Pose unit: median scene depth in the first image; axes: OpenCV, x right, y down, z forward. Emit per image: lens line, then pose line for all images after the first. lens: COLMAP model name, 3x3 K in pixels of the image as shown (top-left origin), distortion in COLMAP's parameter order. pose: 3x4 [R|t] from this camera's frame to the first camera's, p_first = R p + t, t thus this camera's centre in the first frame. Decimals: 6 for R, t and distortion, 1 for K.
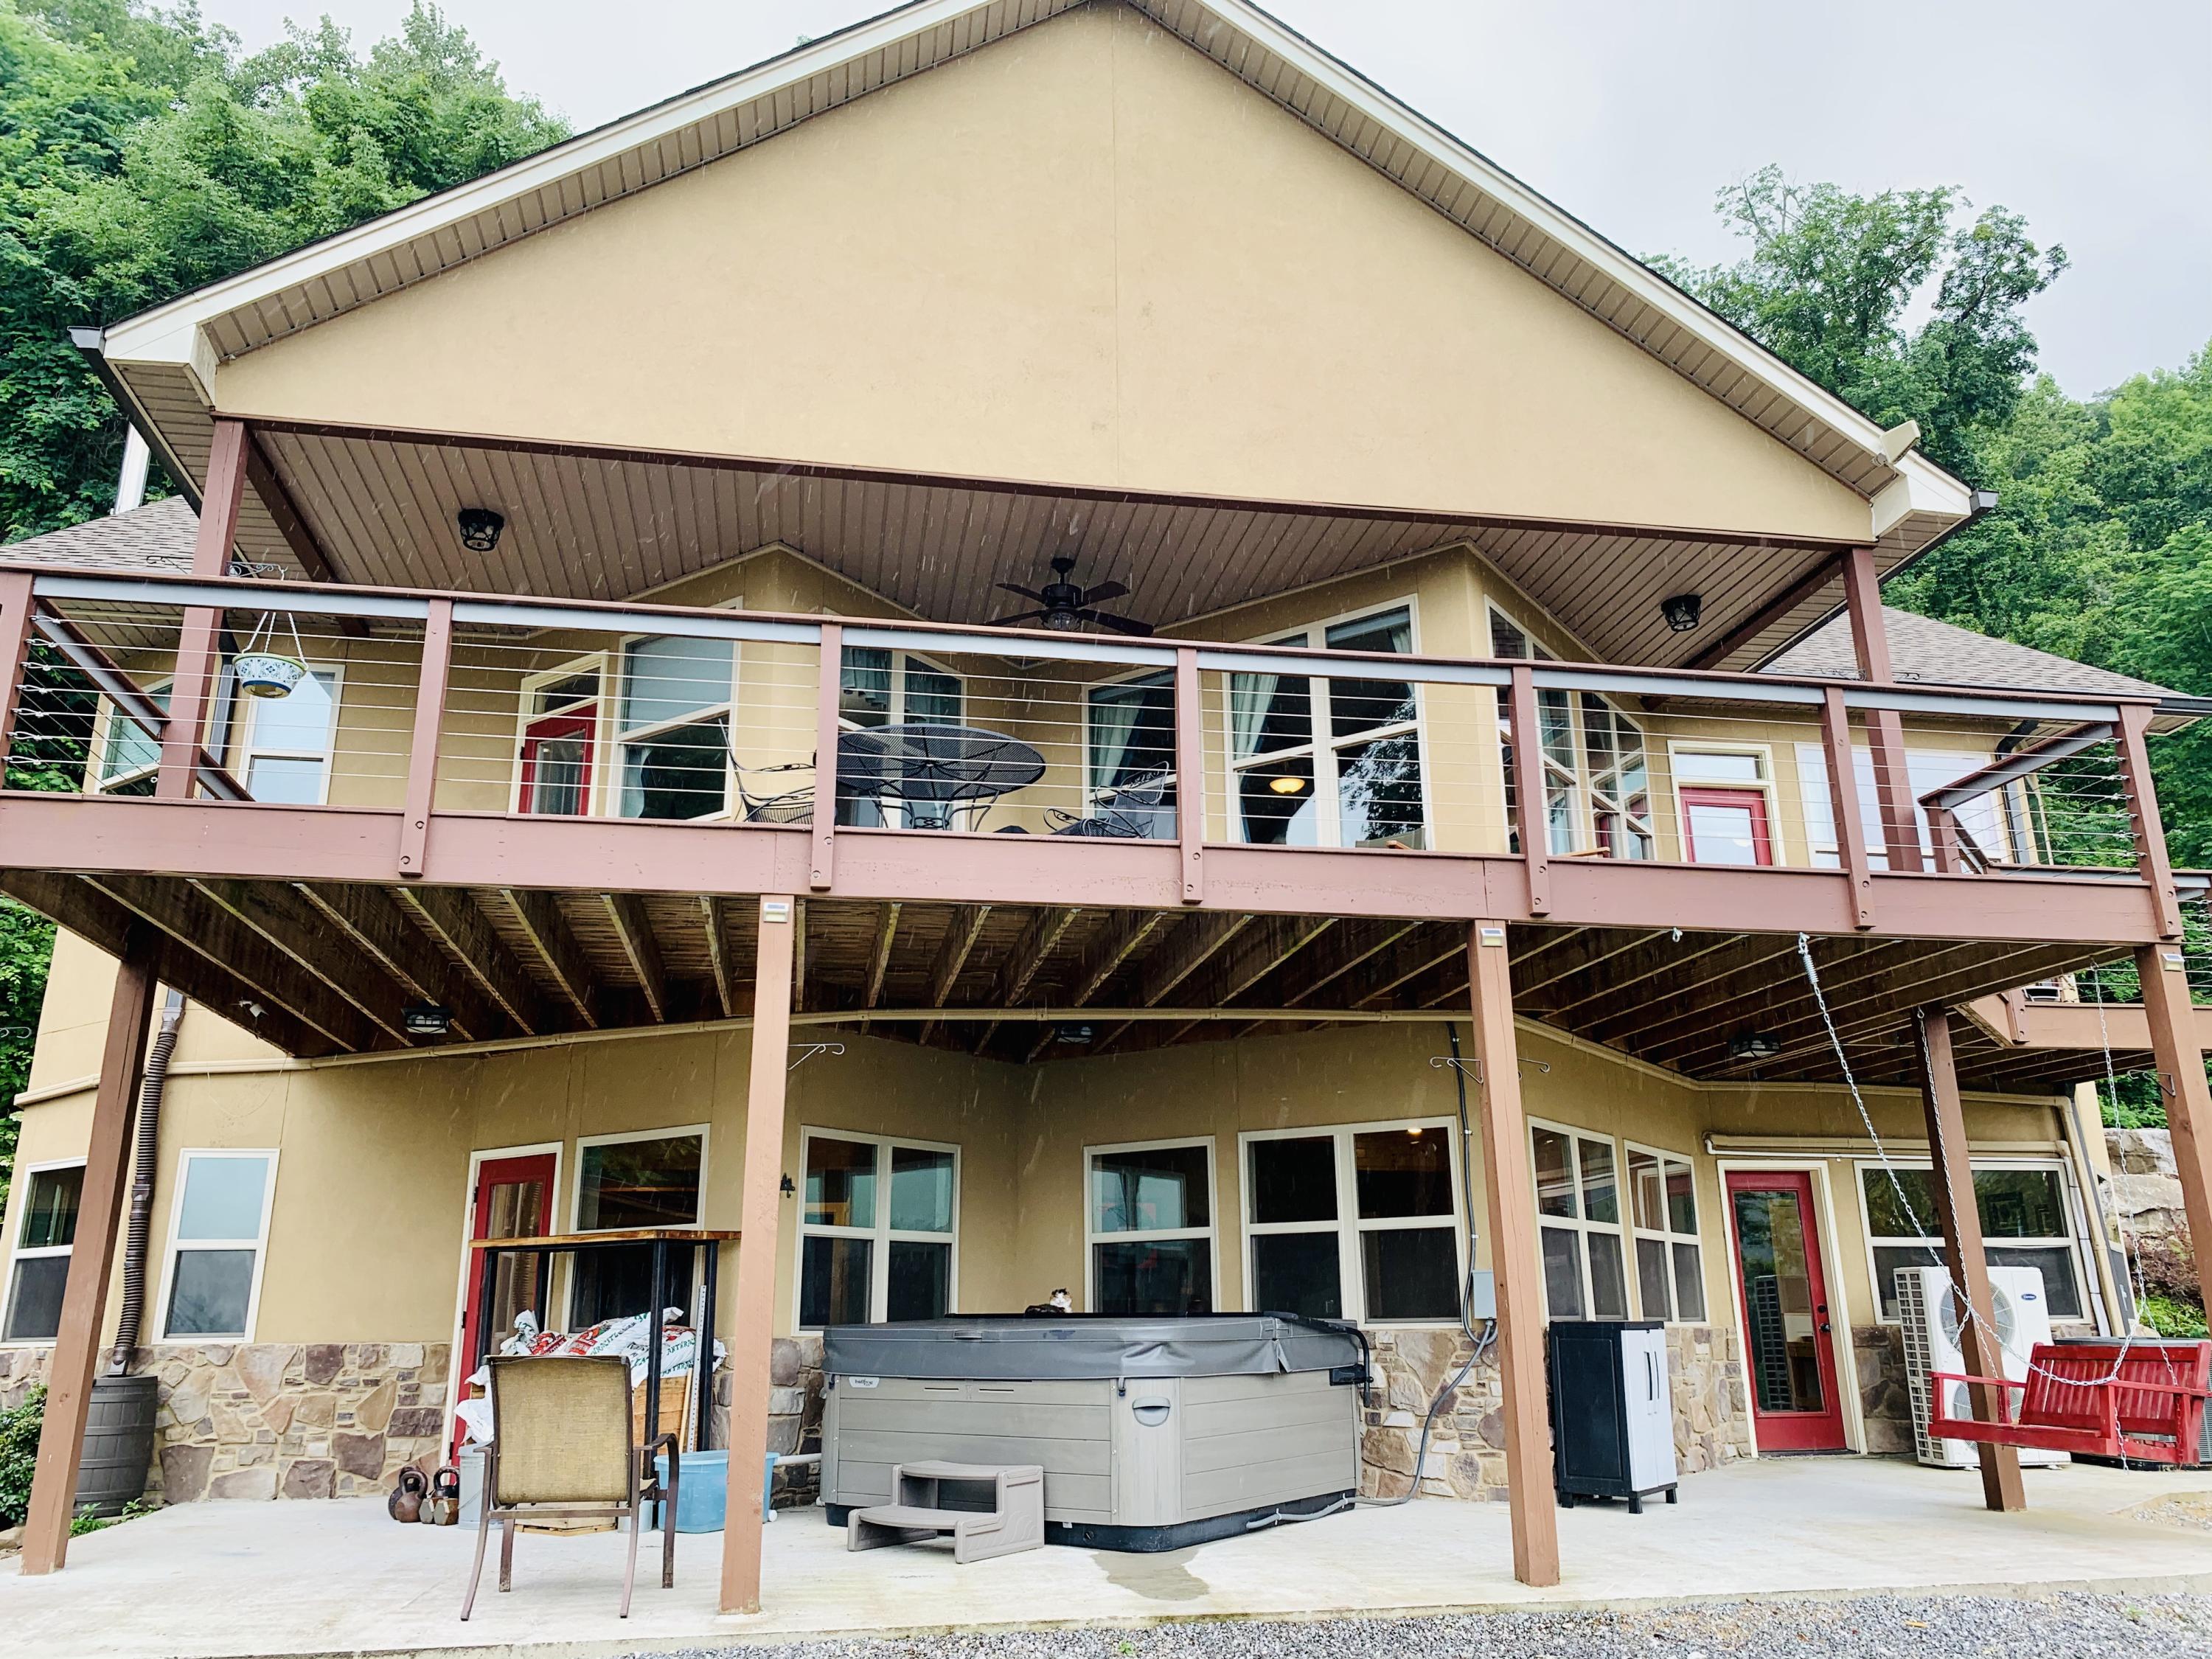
lens RADIAL K [[1708.0, 0, 1107.8], [0, 1708.0, 812.4], [0, 0, 1]] dist [0.132185, -0.177800]
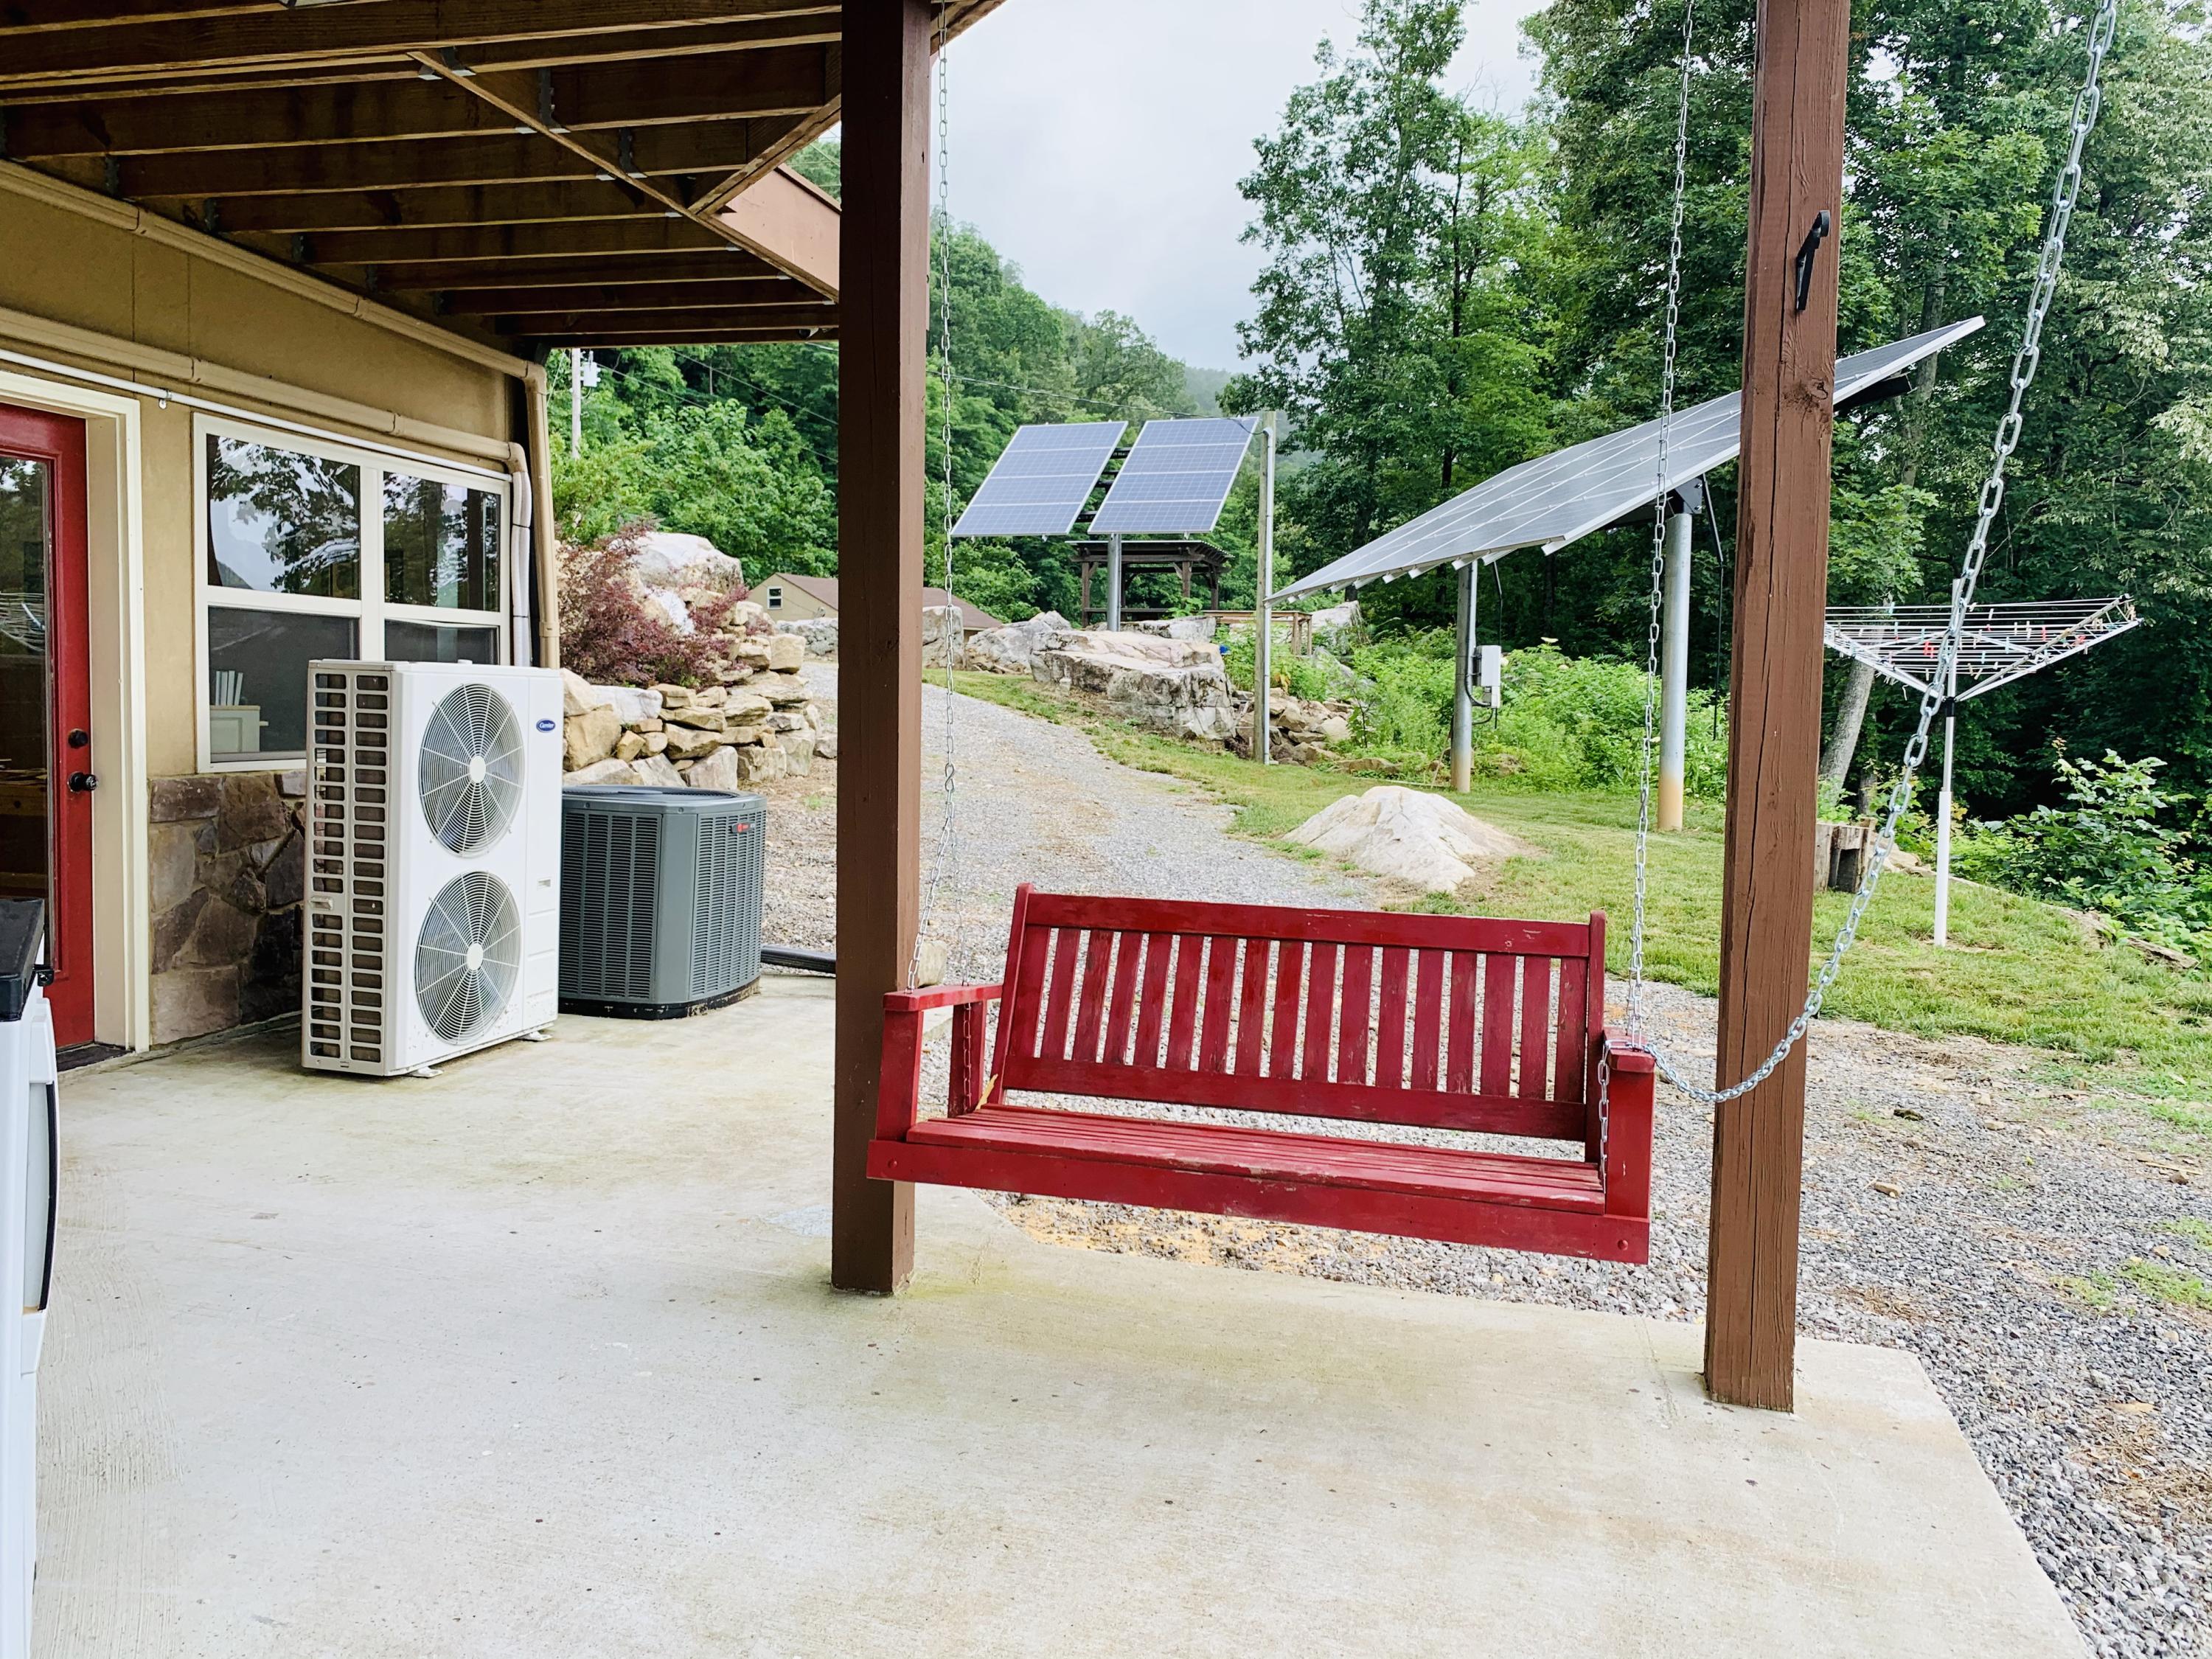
lens RADIAL K [[1708.0, 0, 1107.8], [0, 1708.0, 812.4], [0, 0, 1]] dist [0.132185, -0.177800]
pose [[0.440914, -0.037673, 0.896758, 0.140390], [-0.281754, 0.942805, 0.178139, 0.158236], [-0.852179, -0.331209, 0.405081, 0.622311]]
